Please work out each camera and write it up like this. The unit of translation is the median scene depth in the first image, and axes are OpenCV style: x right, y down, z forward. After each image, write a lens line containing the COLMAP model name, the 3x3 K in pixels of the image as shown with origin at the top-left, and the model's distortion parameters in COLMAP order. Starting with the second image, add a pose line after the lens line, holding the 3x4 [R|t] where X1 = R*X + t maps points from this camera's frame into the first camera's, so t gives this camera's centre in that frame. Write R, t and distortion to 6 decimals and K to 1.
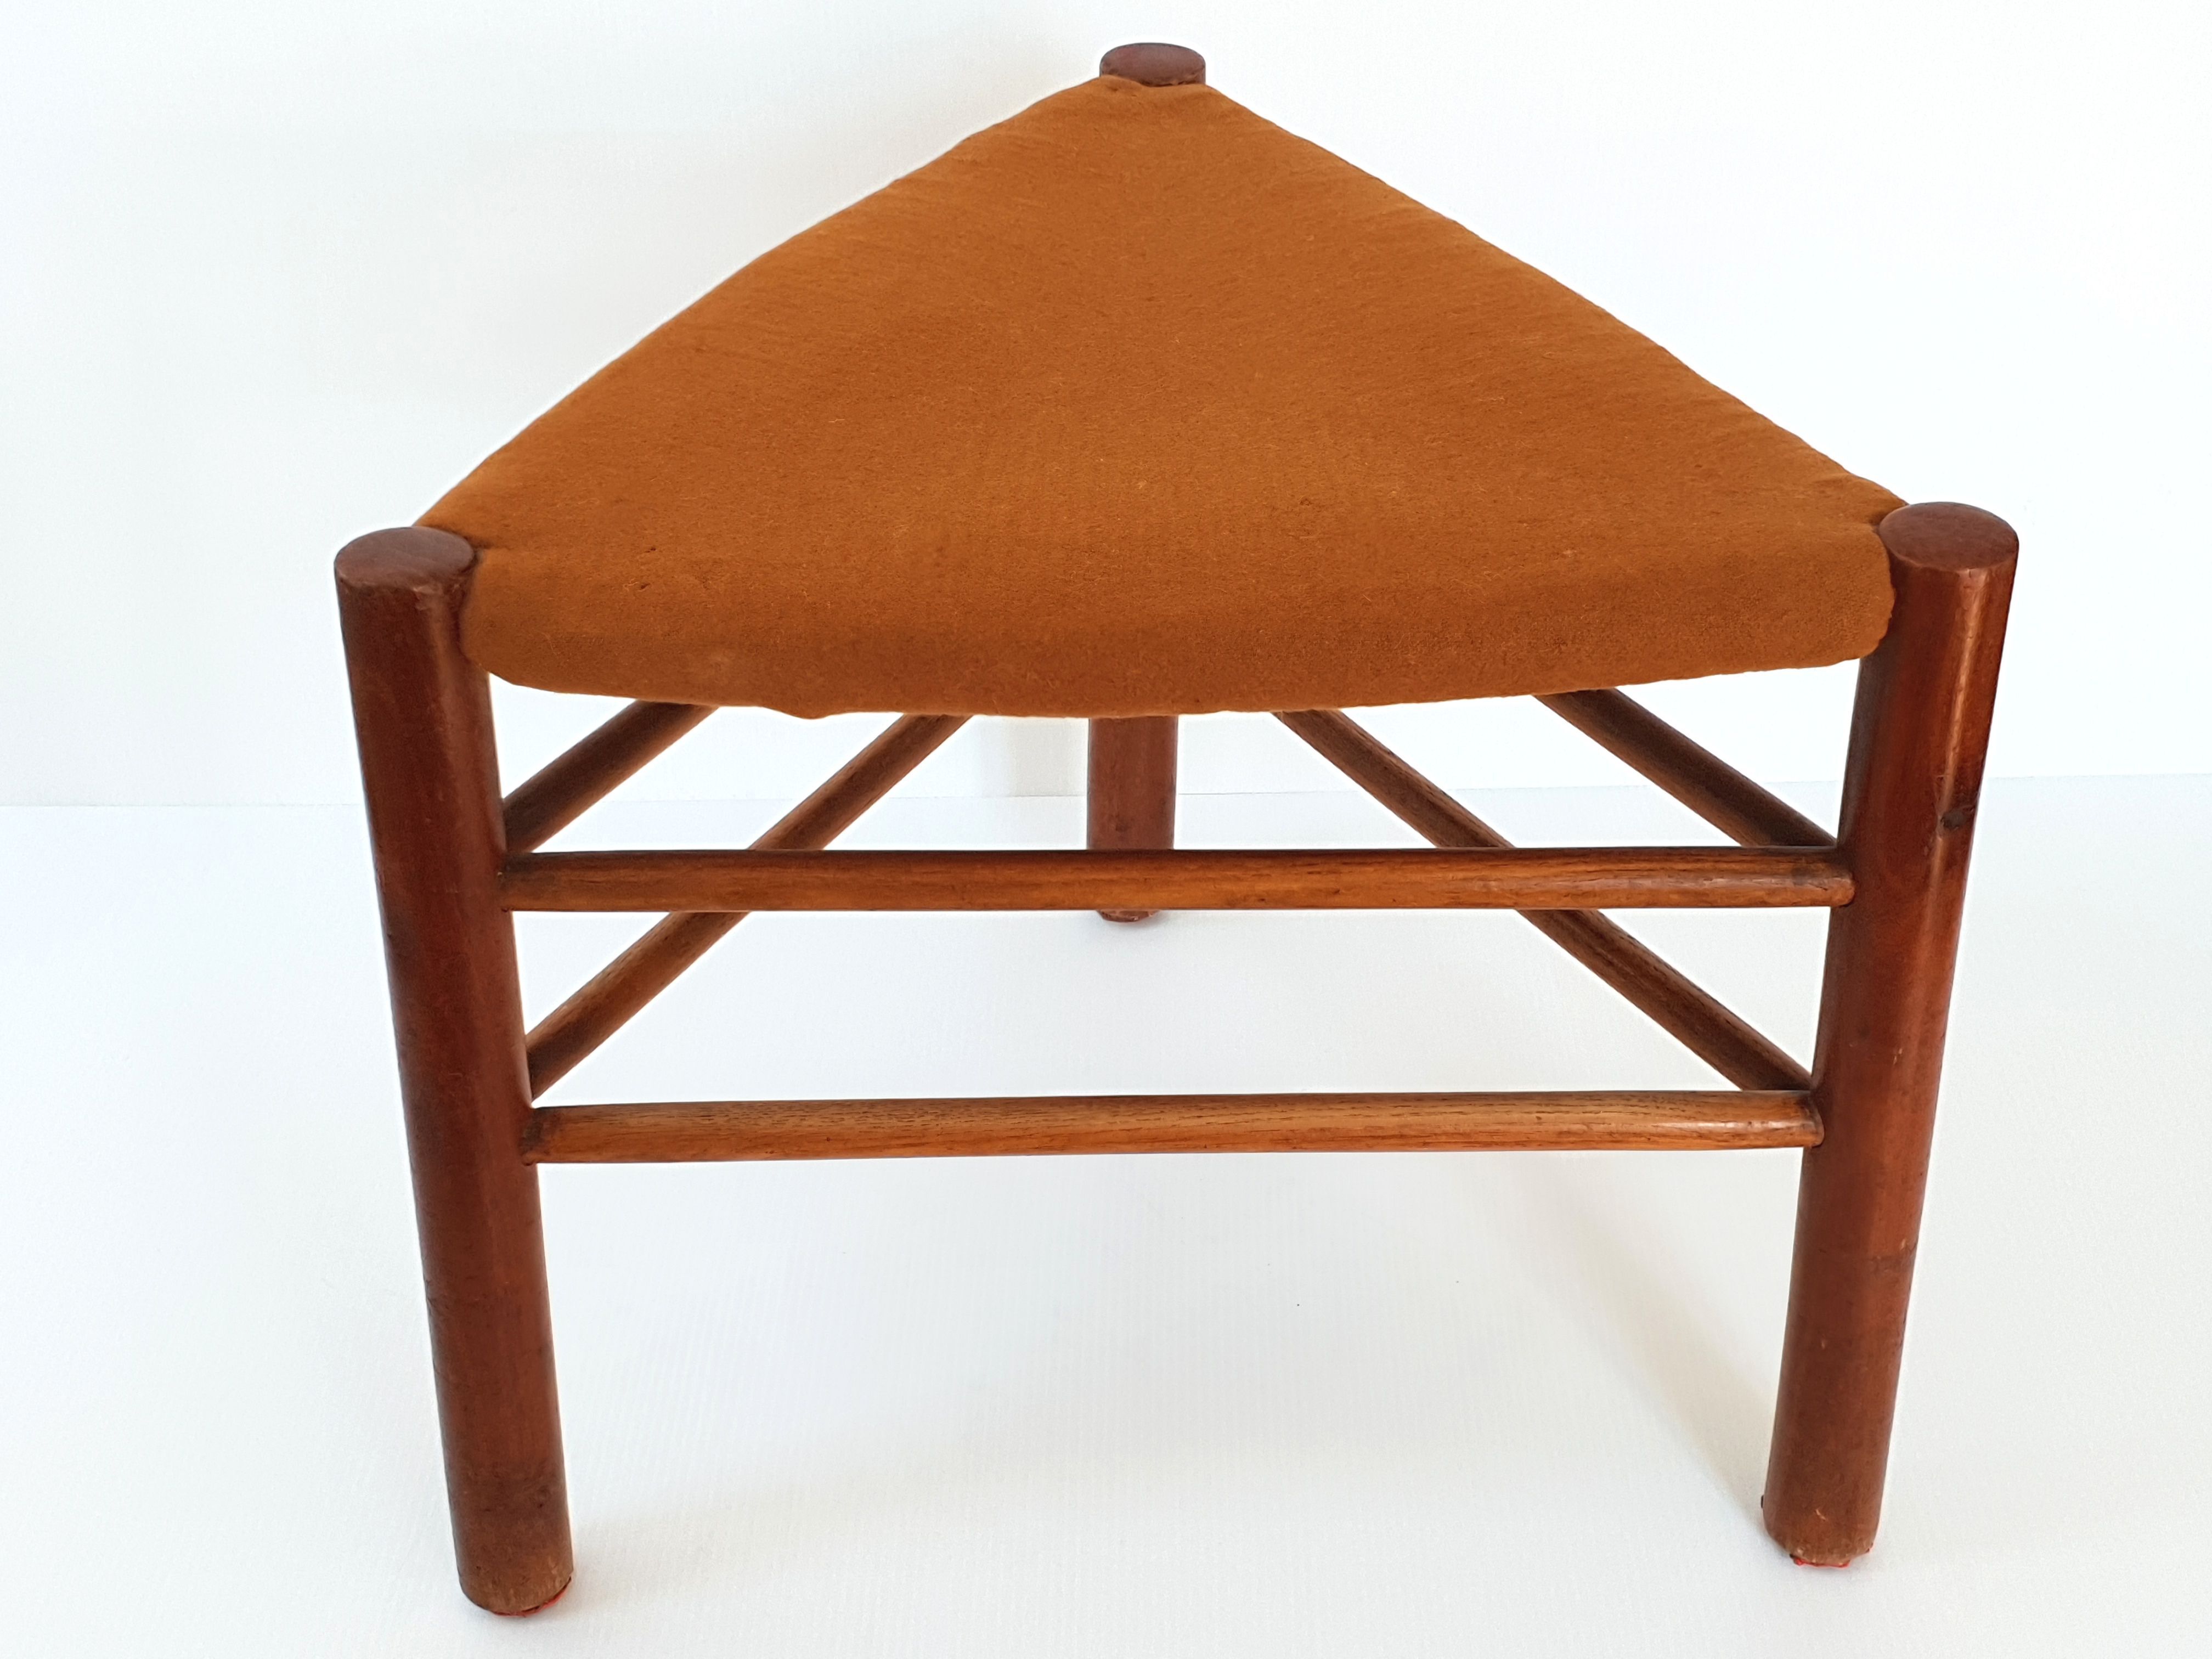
lens RADIAL K [[1665.7, 0, 1103.8], [0, 1665.7, 836.3], [0, 0, 1]] dist [0.098059, -0.168282]
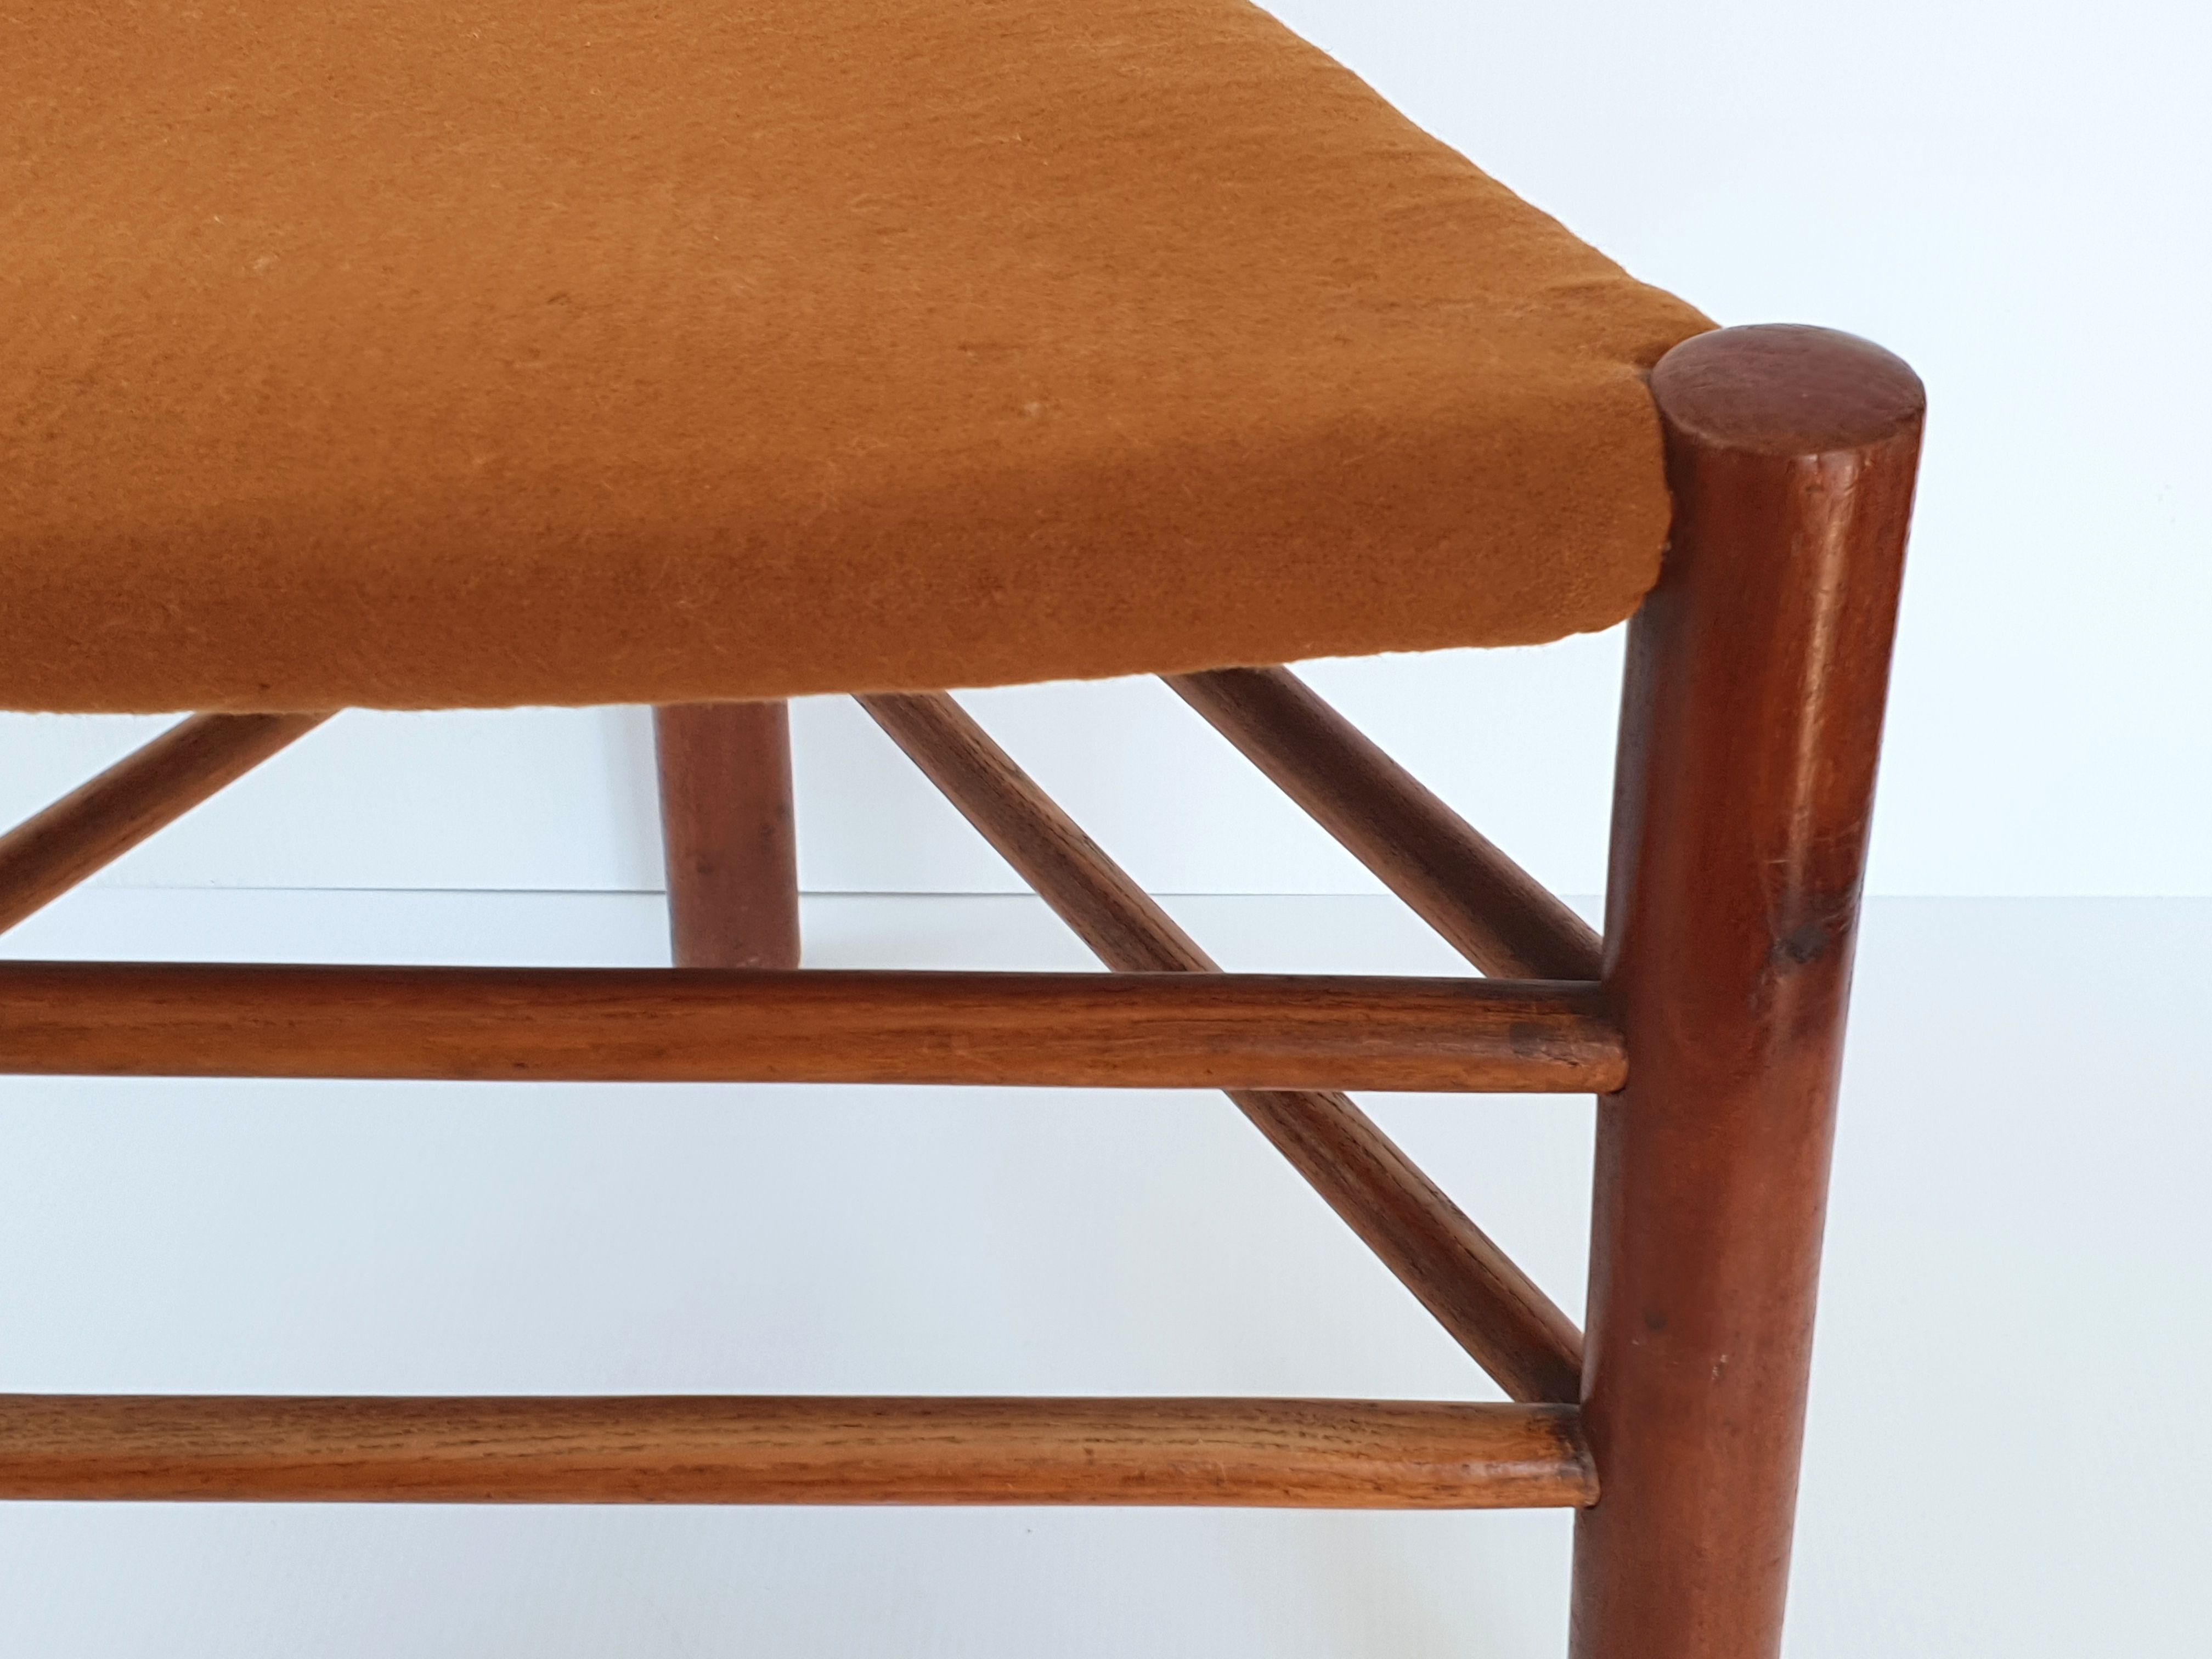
lens RADIAL K [[1839.9, 0, 1106.0], [0, 1839.9, 829.5], [0, 0, 1]] dist [0.097605, -0.165496]
pose [[0.999814, 0.019240, -0.001357, 0.279978], [-0.019237, 0.999811, 0.002824, -0.041512], [0.001411, -0.002798, 0.999995, 0.415511]]
